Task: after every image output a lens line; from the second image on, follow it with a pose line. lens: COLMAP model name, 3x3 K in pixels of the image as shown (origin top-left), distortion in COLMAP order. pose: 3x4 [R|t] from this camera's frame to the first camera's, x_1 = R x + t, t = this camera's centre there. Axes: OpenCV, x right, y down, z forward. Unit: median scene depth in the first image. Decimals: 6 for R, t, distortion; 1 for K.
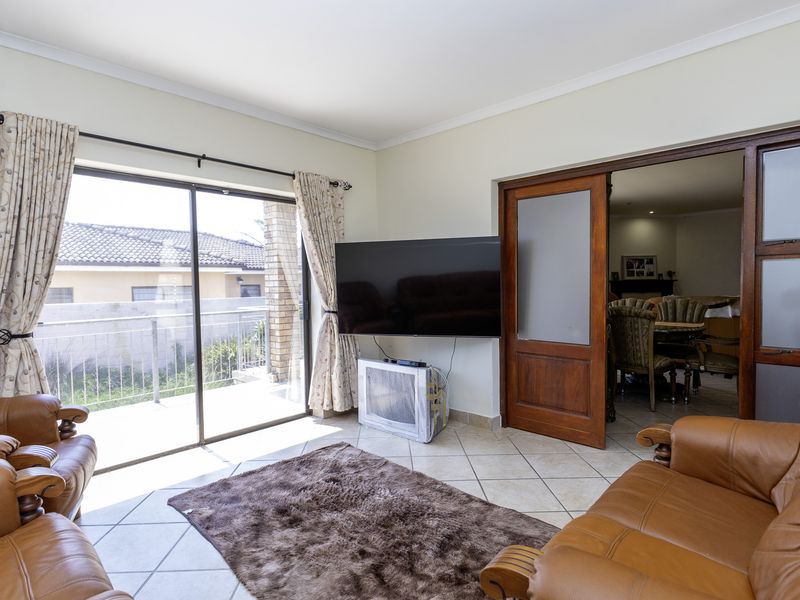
lens RADIAL K [[425.1, 0, 397.8], [0, 425.1, 298.9], [0, 0, 1]] dist [0.000935, 0.000040]
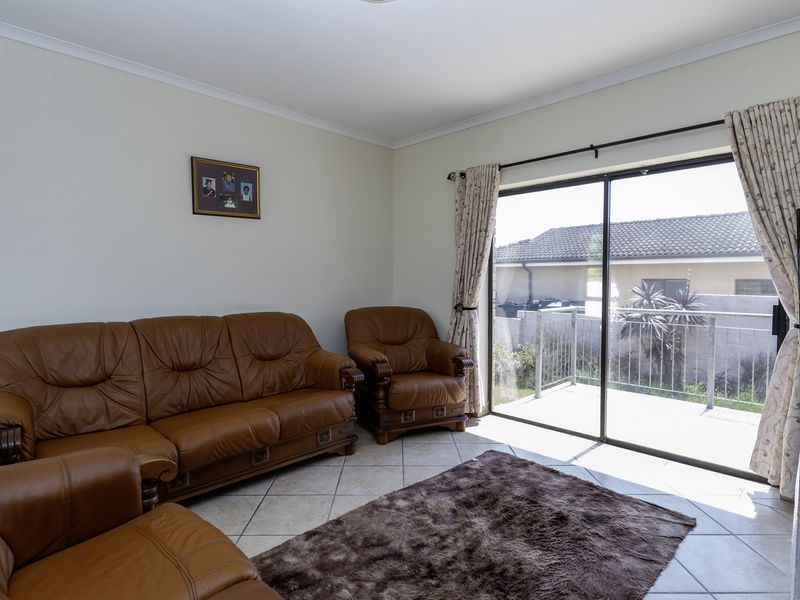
lens RADIAL K [[425.1, 0, 397.8], [0, 425.1, 298.9], [0, 0, 1]] dist [0.000935, 0.000040]
pose [[0.007388, 0.061382, -0.998087, 0.604728], [-0.037935, 0.997413, 0.061059, -0.031897], [0.999253, 0.037411, 0.009698, 0.624133]]
